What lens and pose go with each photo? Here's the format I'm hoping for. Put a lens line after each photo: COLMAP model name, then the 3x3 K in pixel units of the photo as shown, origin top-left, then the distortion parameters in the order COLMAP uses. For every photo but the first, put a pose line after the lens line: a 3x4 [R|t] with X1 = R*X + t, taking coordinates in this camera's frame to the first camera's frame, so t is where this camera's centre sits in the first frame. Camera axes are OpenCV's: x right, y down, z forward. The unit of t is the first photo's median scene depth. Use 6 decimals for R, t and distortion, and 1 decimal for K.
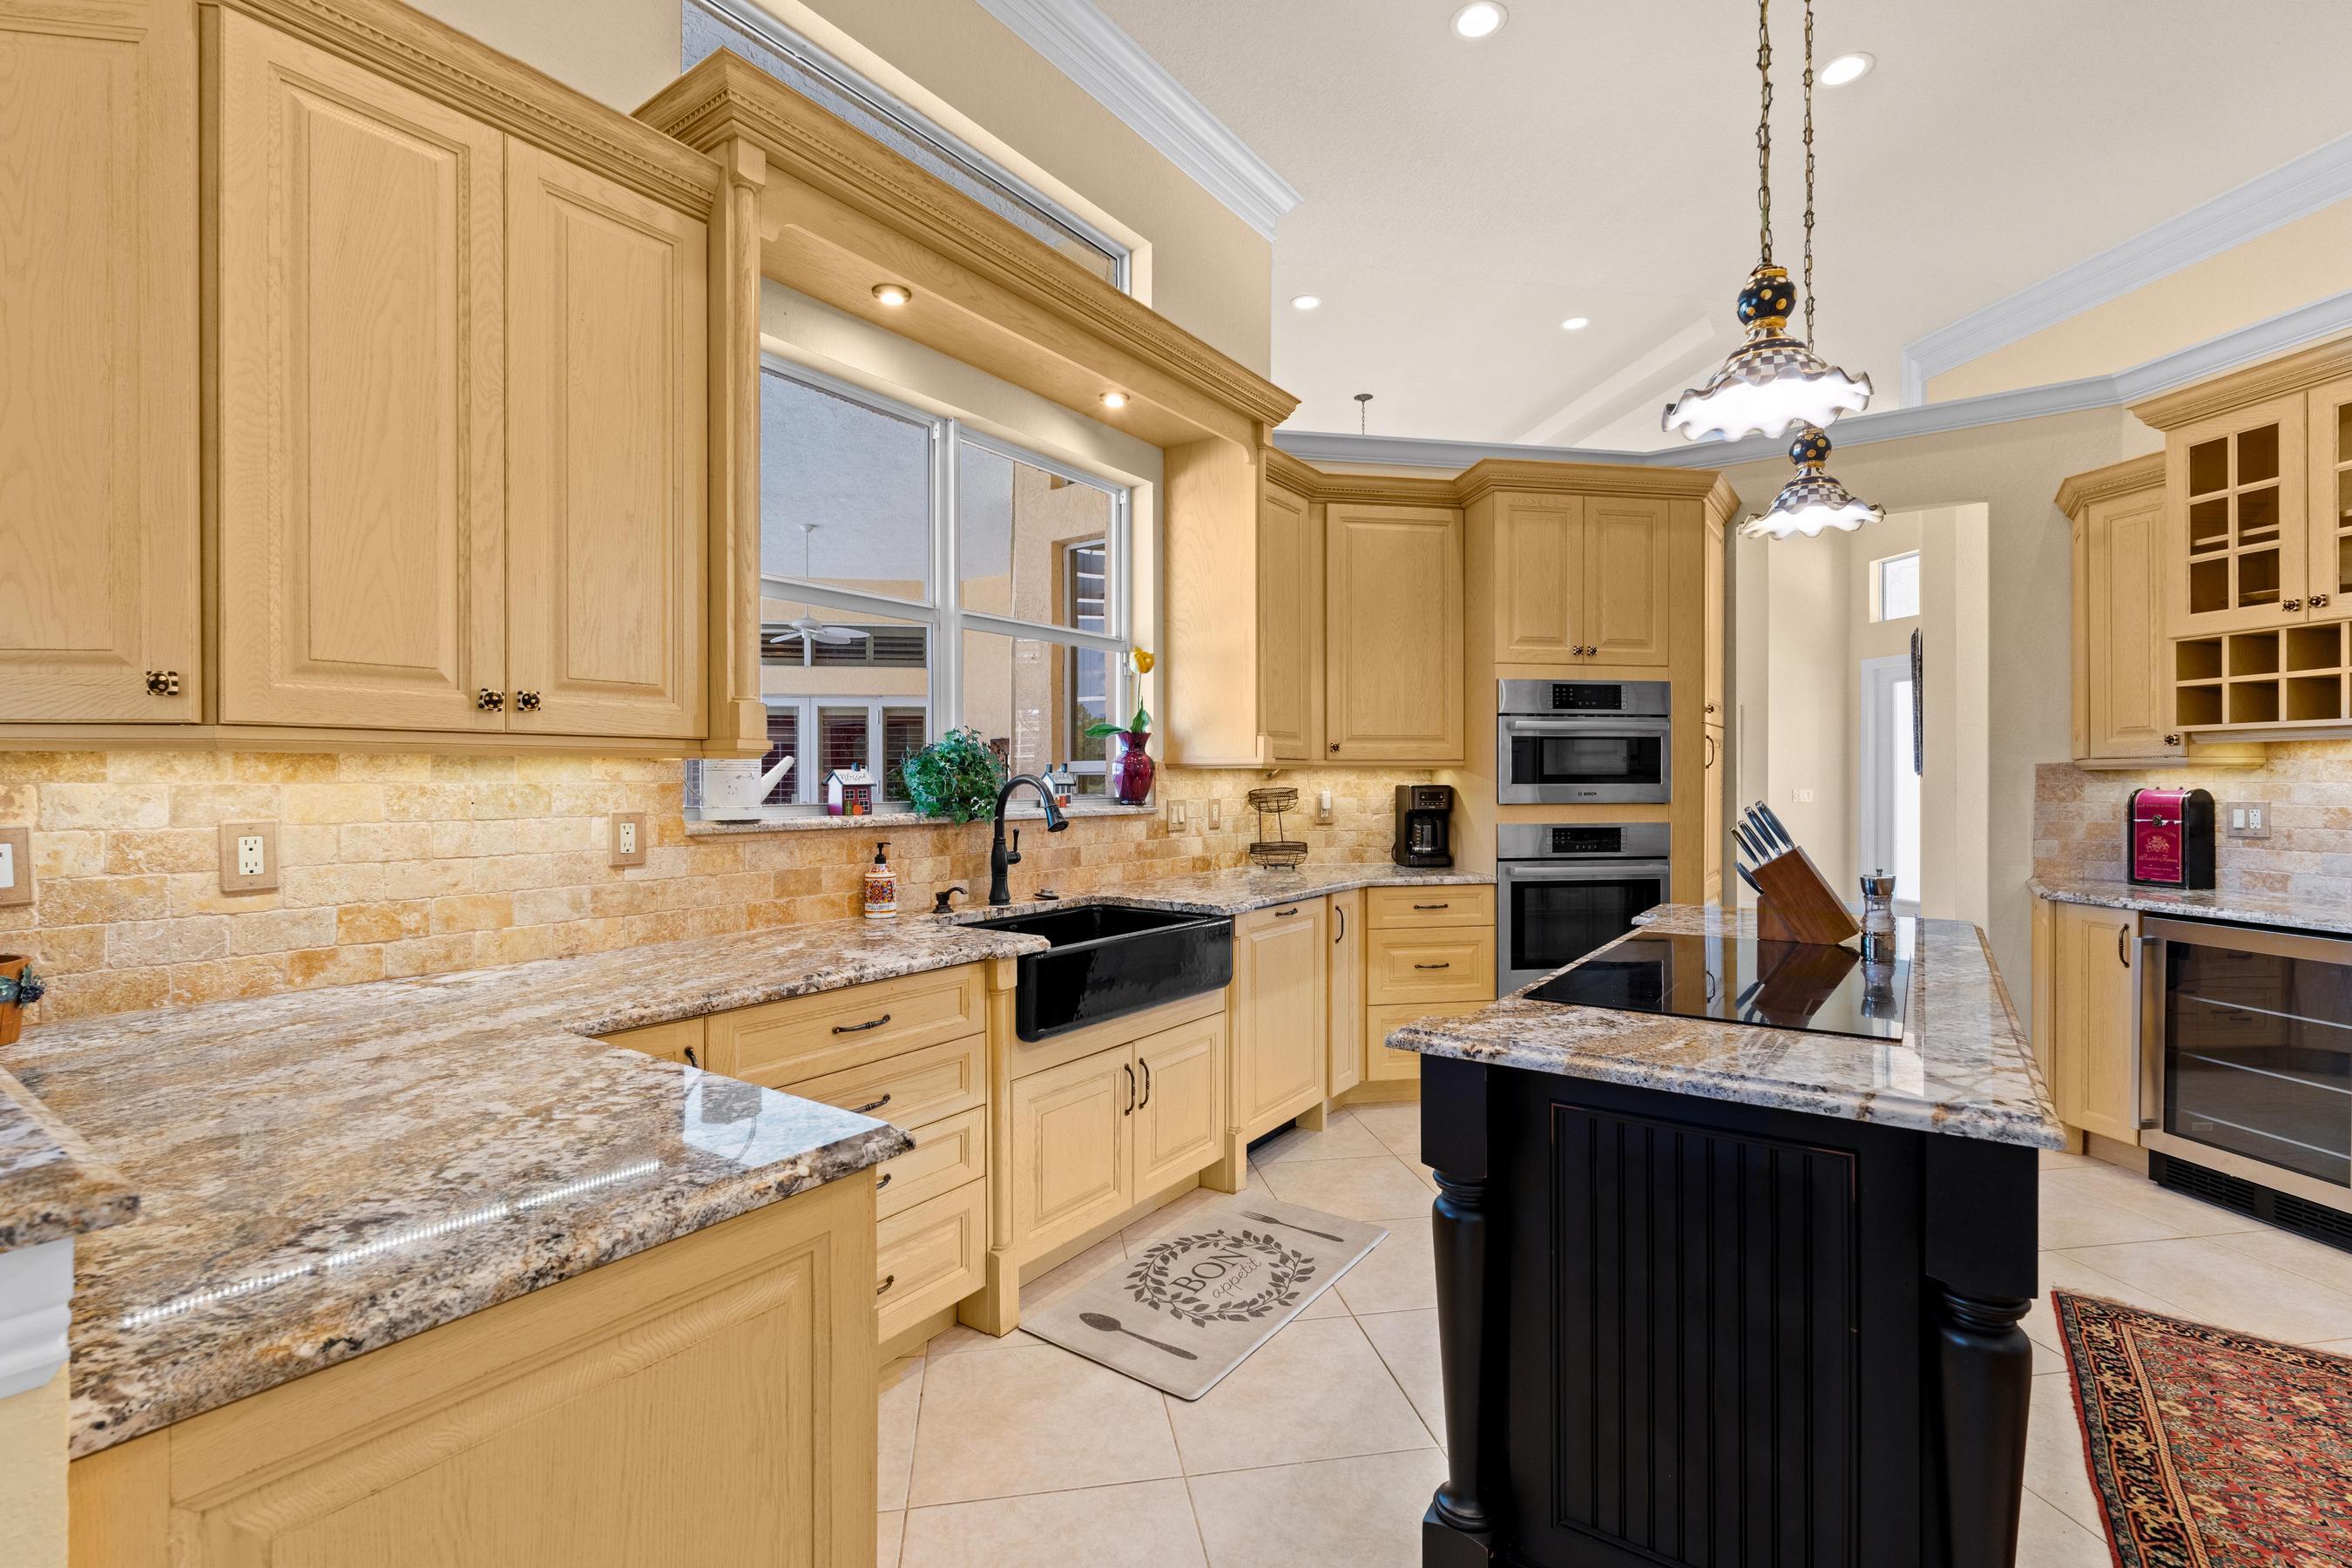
lens RADIAL K [[1037.2, 0, 1179.4], [0, 1037.2, 784.5], [0, 0, 1]] dist [-0.004081, -0.000466]
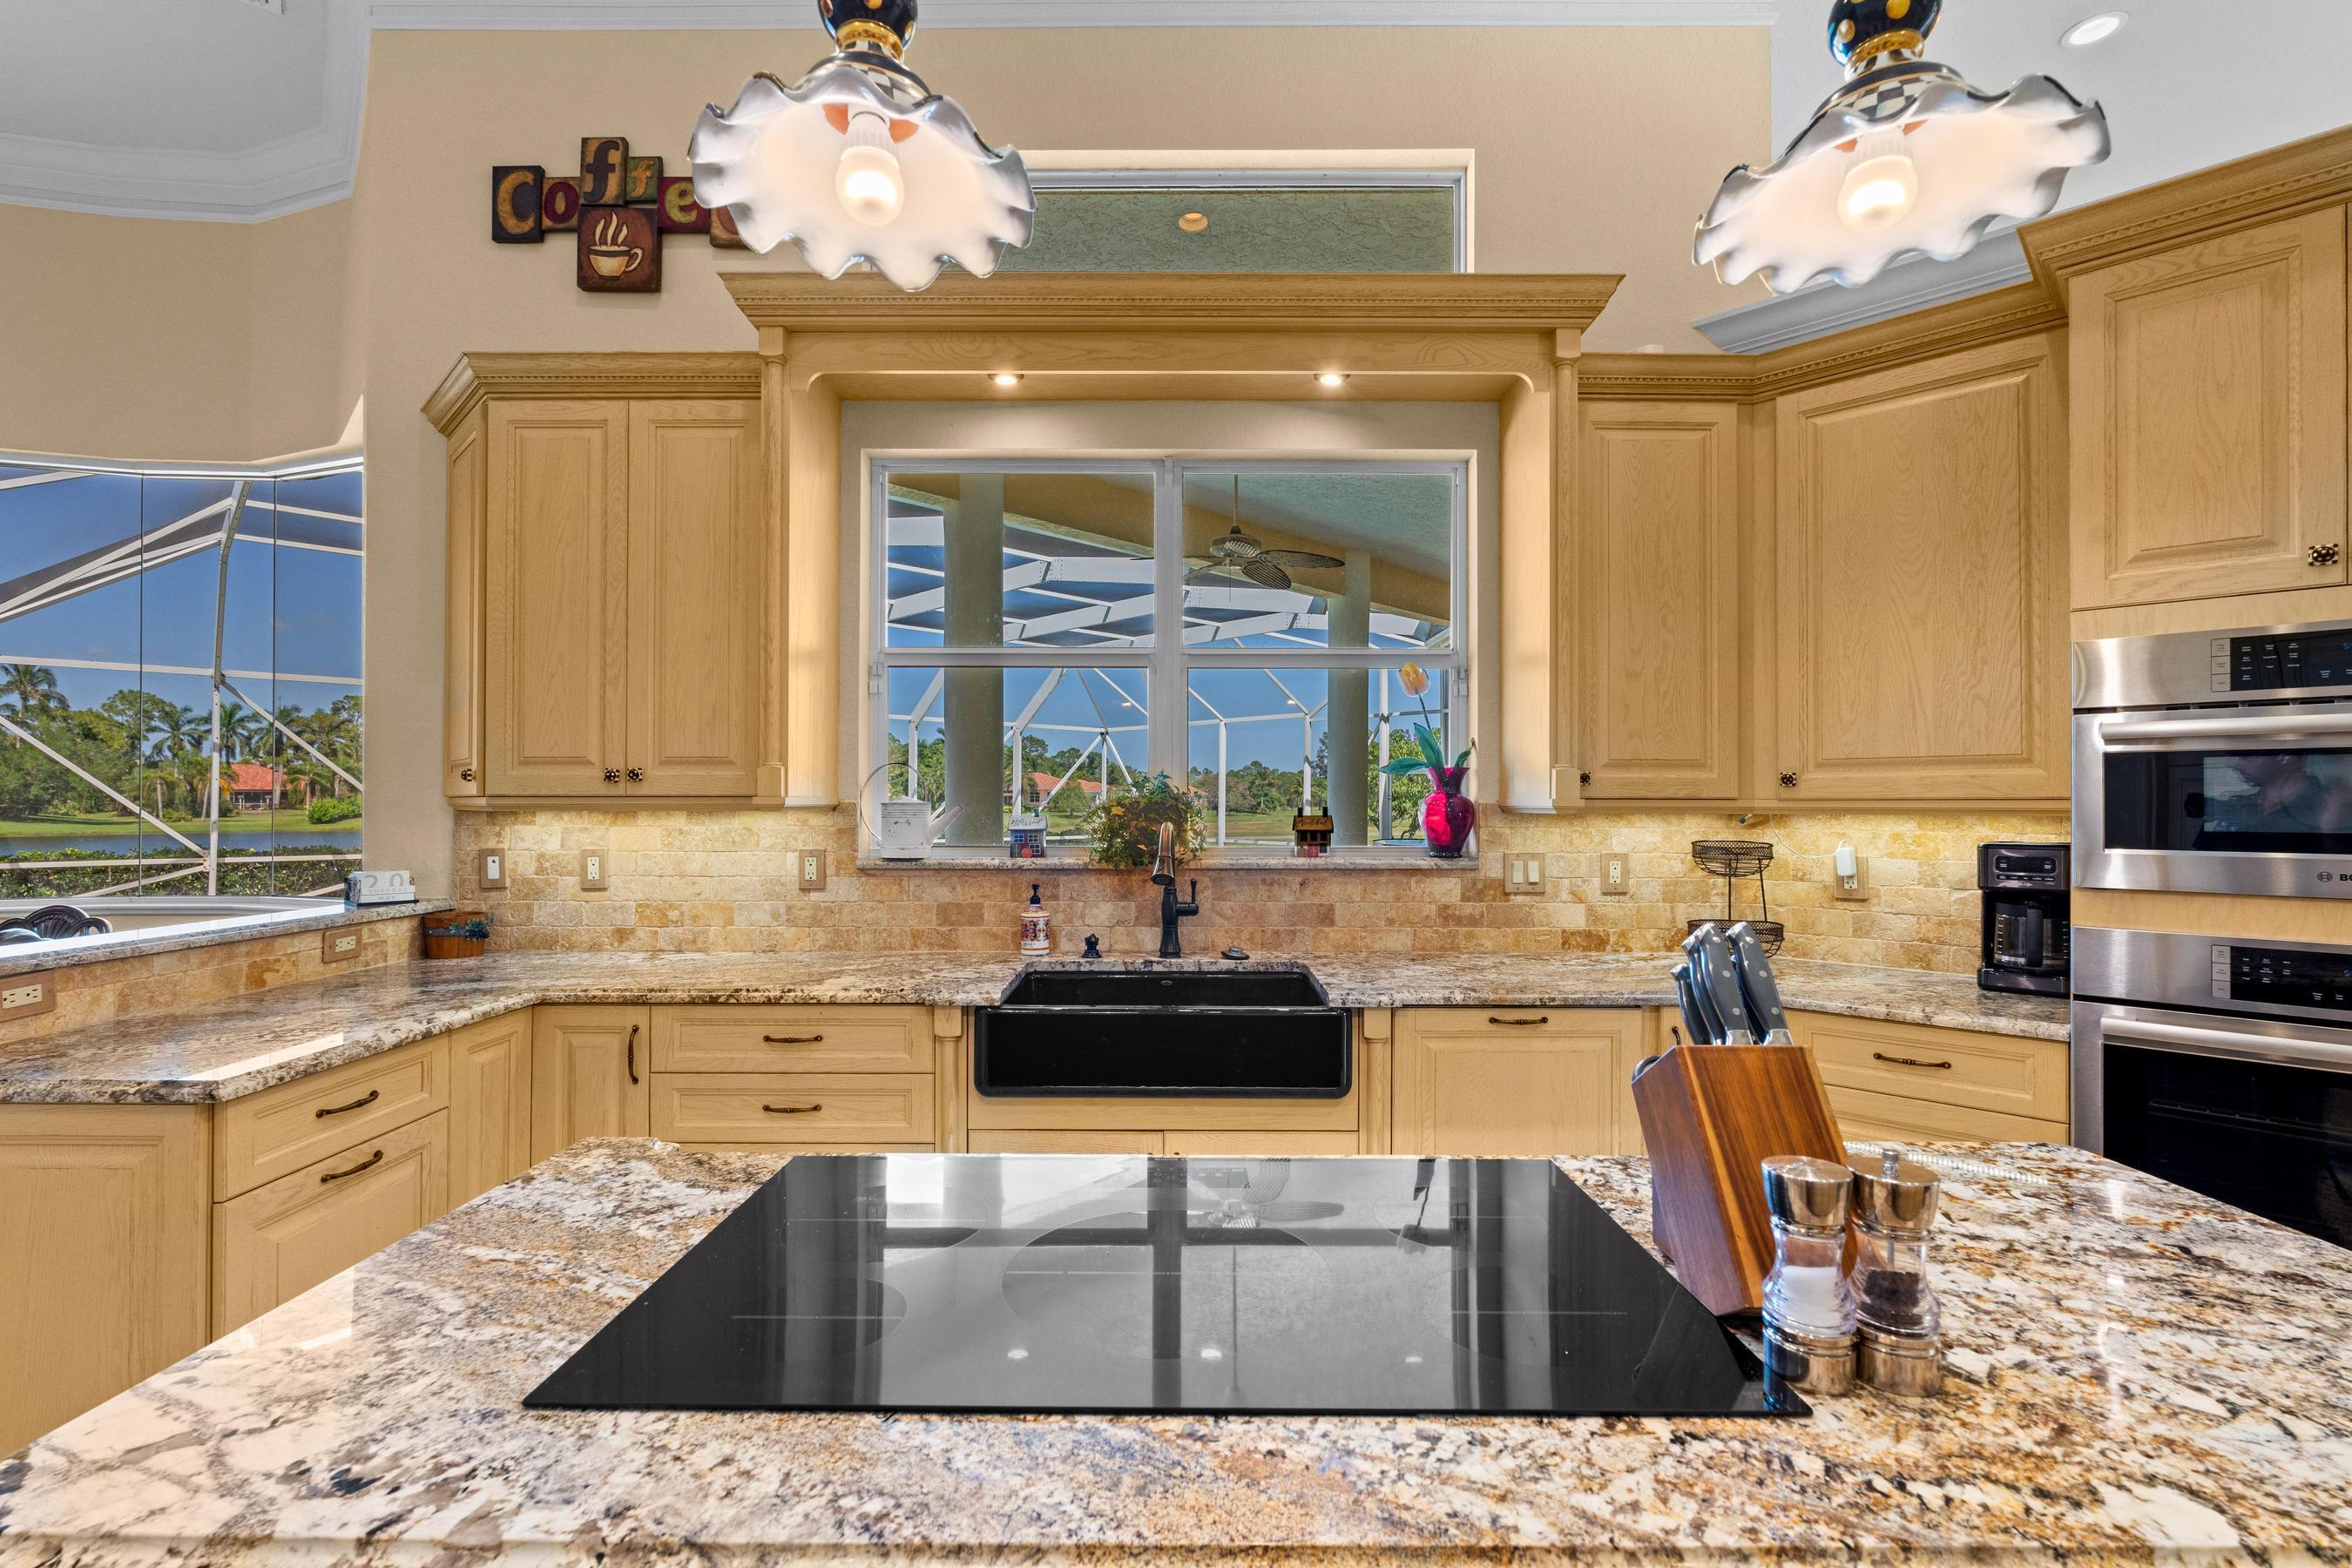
lens RADIAL K [[1033.2, 0, 1173.7], [0, 1033.2, 798.3], [0, 0, 1]] dist [-0.004696, -0.000278]
pose [[0.580497, -0.001398, -0.814261, 0.593068], [-0.006269, 0.999961, -0.006186, -0.024235], [0.814238, 0.008695, 0.580465, 0.442275]]
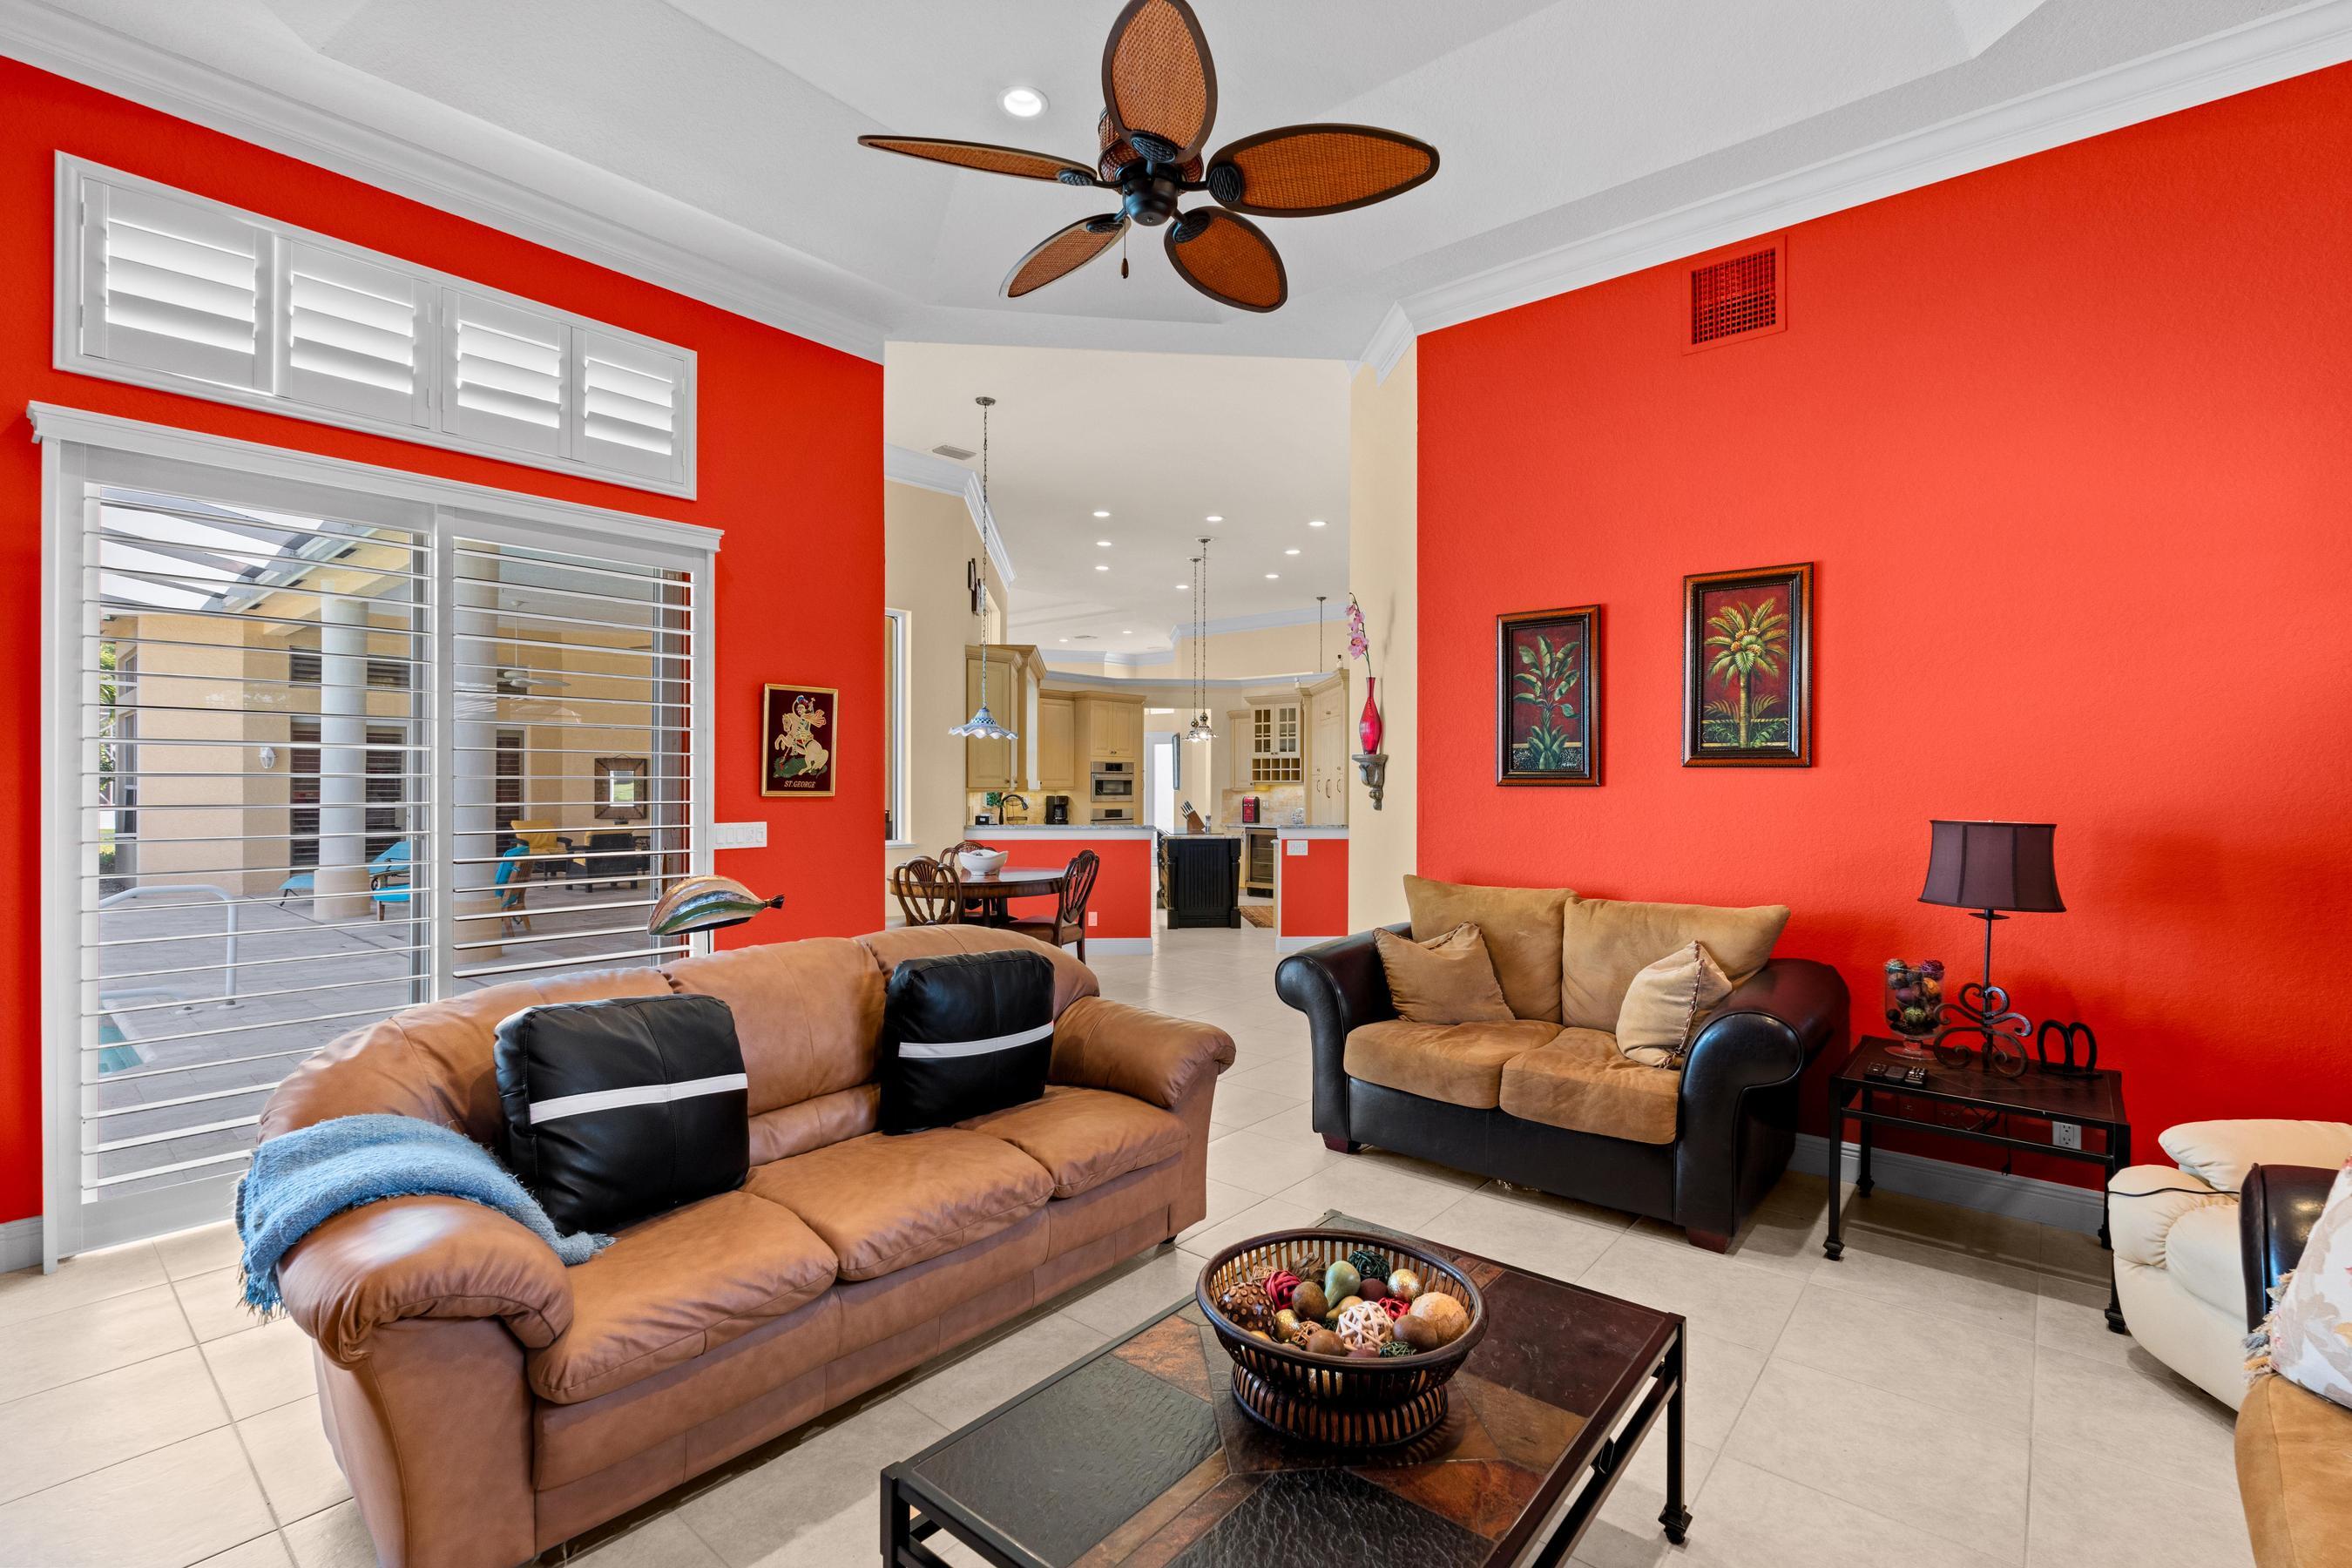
lens RADIAL K [[1051.9, 0, 1176.0], [0, 1051.9, 784.0], [0, 0, 1]] dist [-0.007605, -0.000343]
pose [[0.767756, 0.004309, 0.640727, -1.910007], [-0.001357, 0.999986, -0.005098, -0.024564], [-0.640740, 0.003045, 0.767752, -1.977154]]
